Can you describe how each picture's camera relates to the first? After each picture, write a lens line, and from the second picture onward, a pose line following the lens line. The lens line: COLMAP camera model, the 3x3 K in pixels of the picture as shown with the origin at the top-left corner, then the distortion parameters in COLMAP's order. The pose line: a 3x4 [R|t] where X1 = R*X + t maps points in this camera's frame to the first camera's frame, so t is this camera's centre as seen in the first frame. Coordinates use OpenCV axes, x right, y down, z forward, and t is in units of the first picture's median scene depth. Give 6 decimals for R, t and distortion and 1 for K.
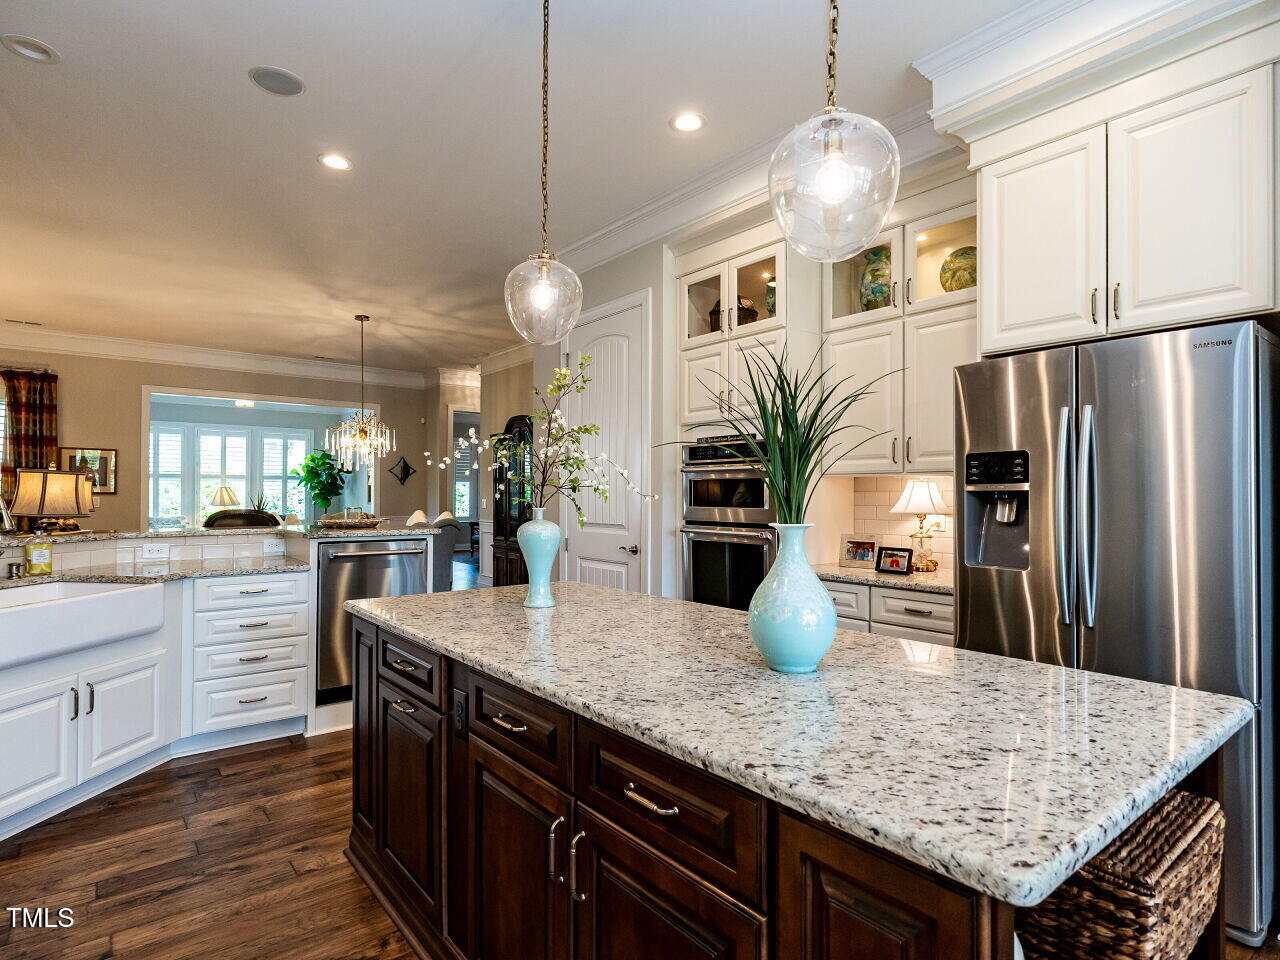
lens RADIAL K [[692.6, 0, 640.0], [0, 692.6, 485.1], [0, 0, 1]] dist [-0.000206, -0.000028]
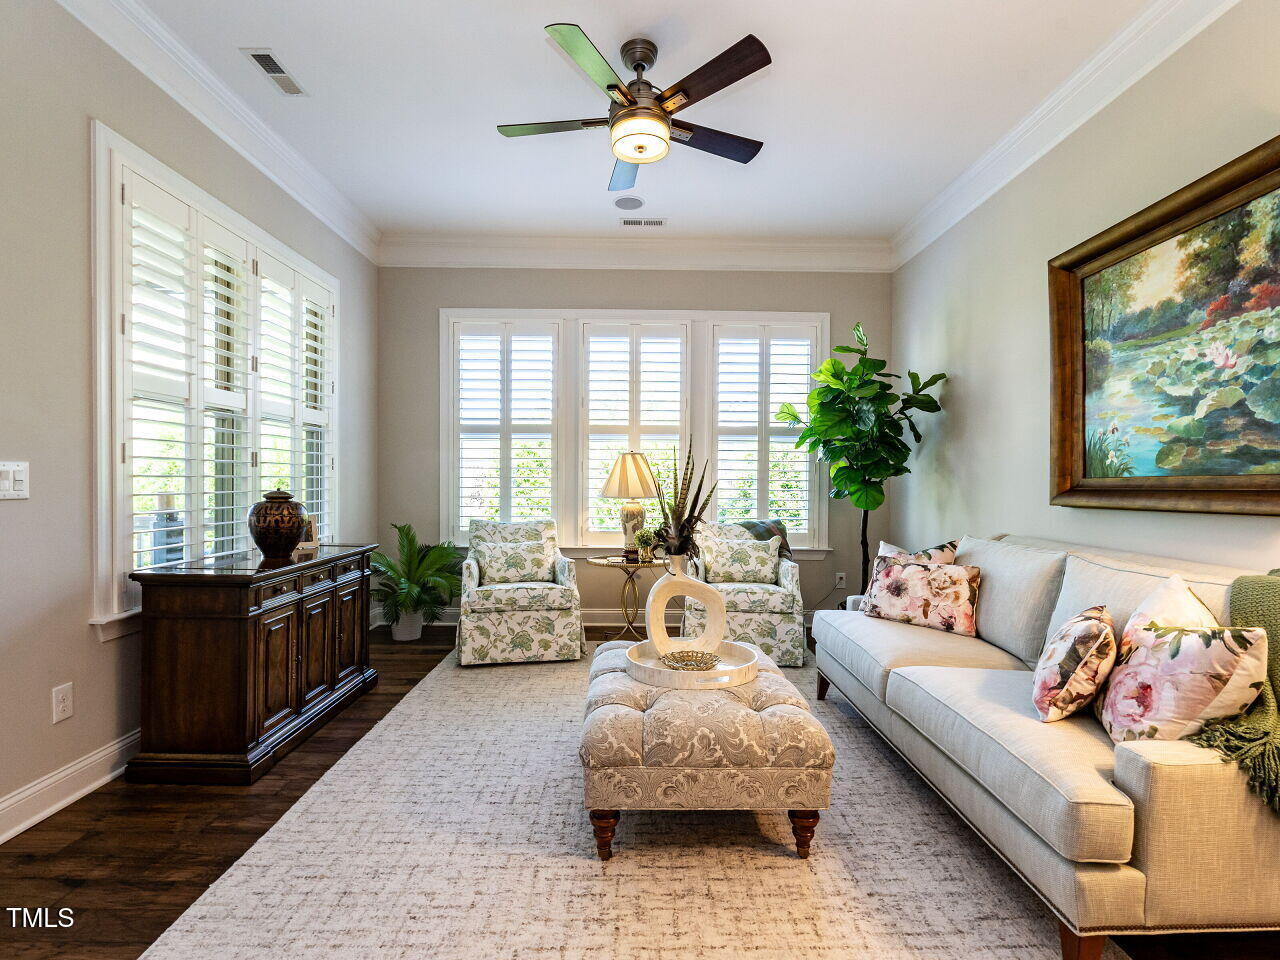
lens RADIAL K [[631.9, 0, 636.9], [0, 631.9, 486.6], [0, 0, 1]] dist [-0.000111, 0.000546]
pose [[0.791305, 0.008642, -0.611360, -0.604063], [0.003252, 0.999826, 0.018343, 0.026355], [0.611413, -0.016503, 0.791140, 1.155901]]
